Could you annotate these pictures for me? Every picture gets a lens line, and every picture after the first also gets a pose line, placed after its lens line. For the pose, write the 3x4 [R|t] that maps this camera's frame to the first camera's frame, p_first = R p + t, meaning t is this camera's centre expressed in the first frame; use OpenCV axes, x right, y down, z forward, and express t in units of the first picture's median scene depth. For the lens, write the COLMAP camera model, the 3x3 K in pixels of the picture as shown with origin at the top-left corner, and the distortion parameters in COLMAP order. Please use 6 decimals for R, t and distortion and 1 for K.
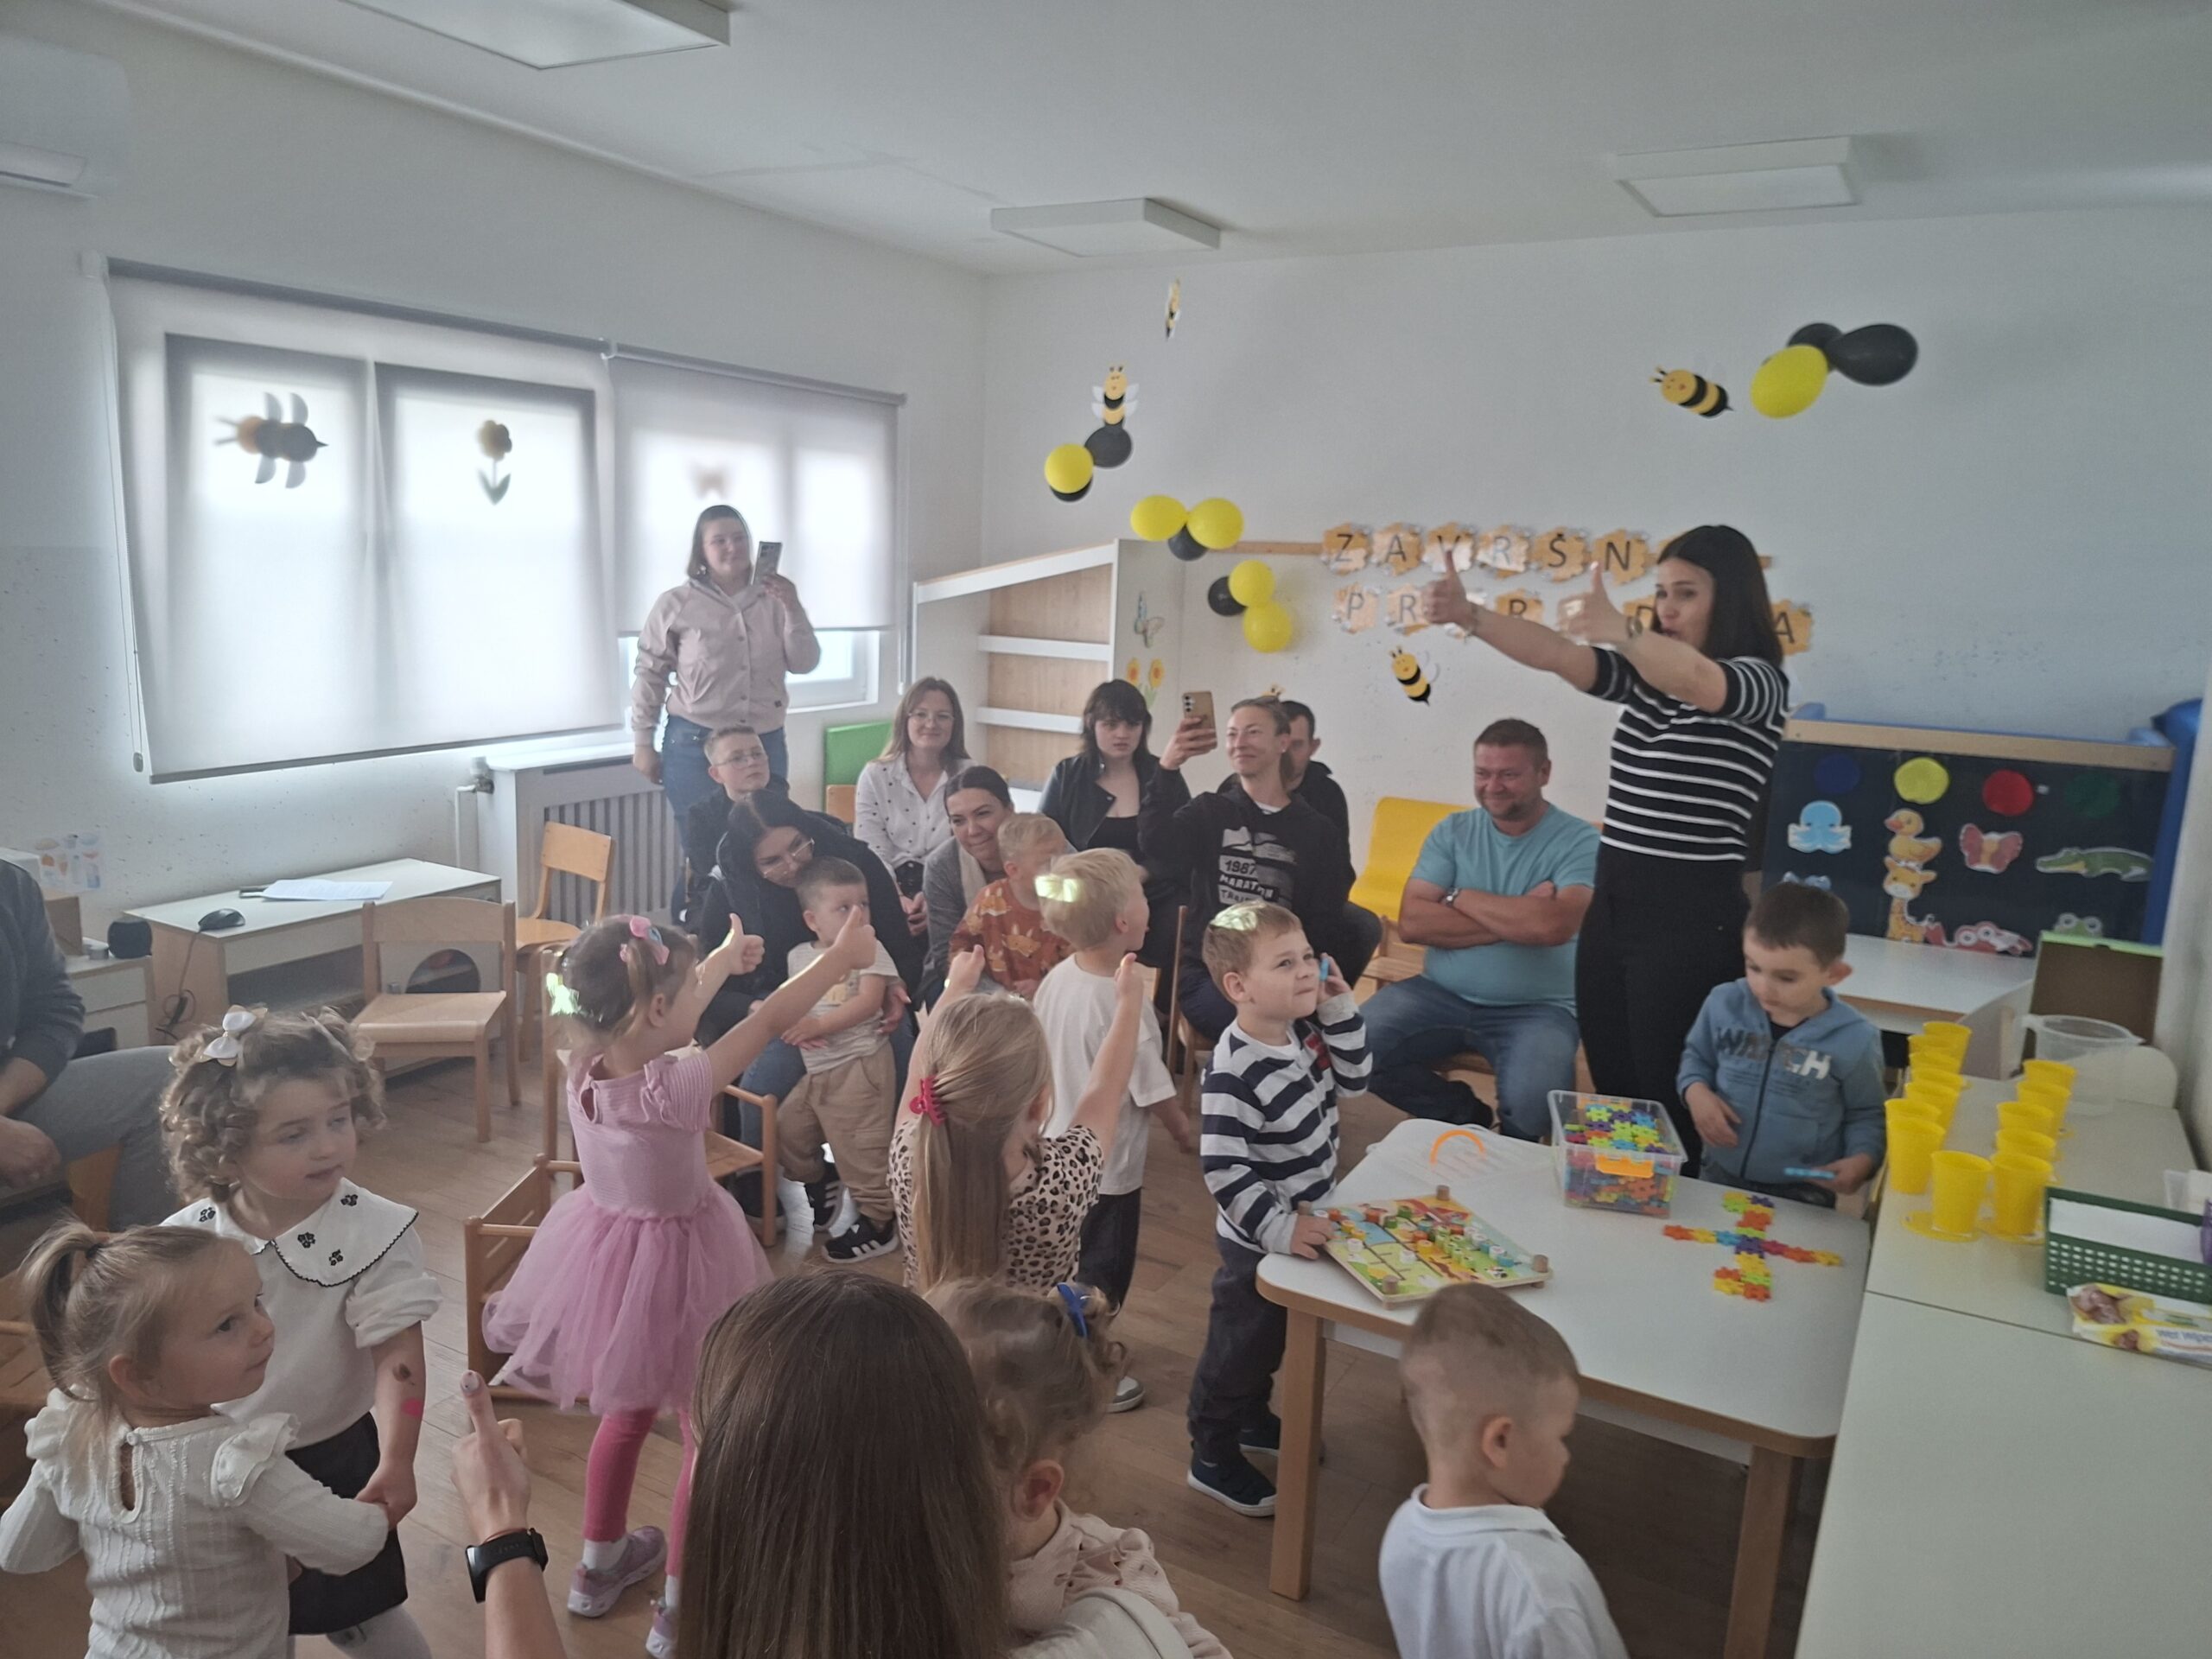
lens RADIAL K [[1529.9, 0, 1106.0], [0, 1529.9, 829.5], [0, 0, 1]] dist [0.023128, -0.002203]
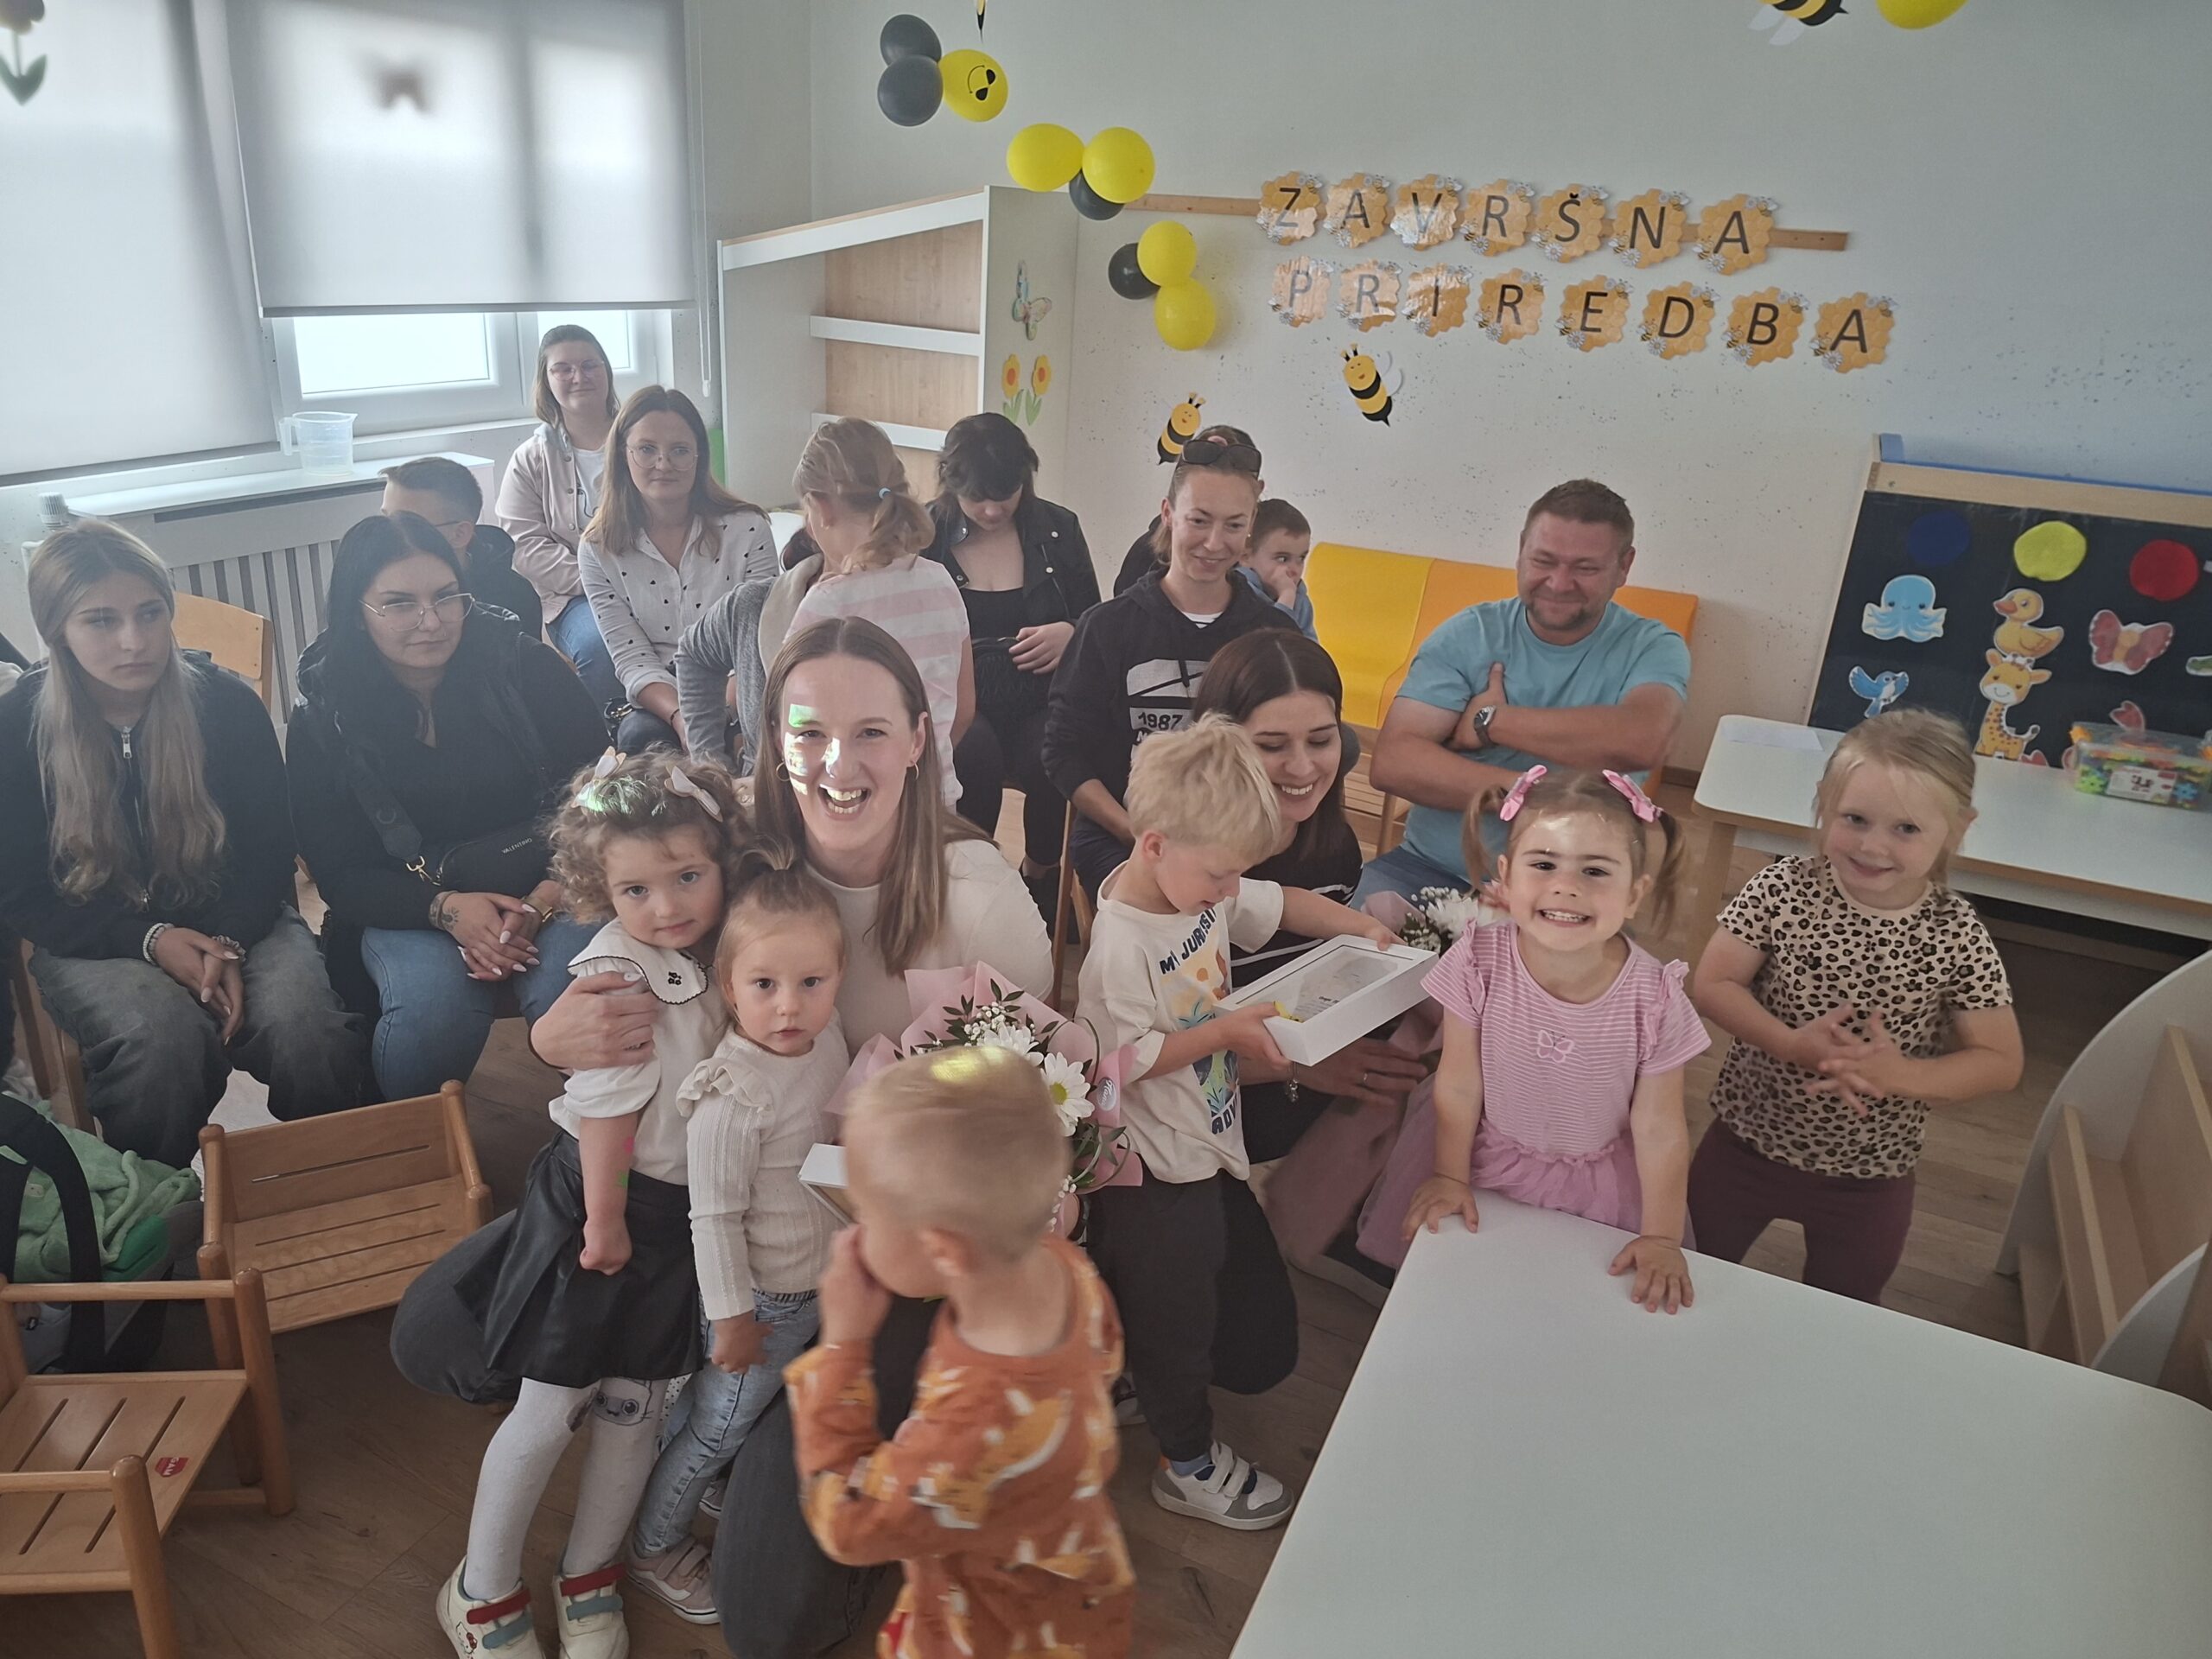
lens RADIAL K [[1529.9, 0, 1106.0], [0, 1529.9, 829.5], [0, 0, 1]] dist [0.023128, -0.002203]
pose [[0.996881, -0.006484, 0.078652, 0.004060], [-0.009733, 0.978909, 0.204062, -0.047330], [-0.078317, -0.204192, 0.975793, 0.260837]]
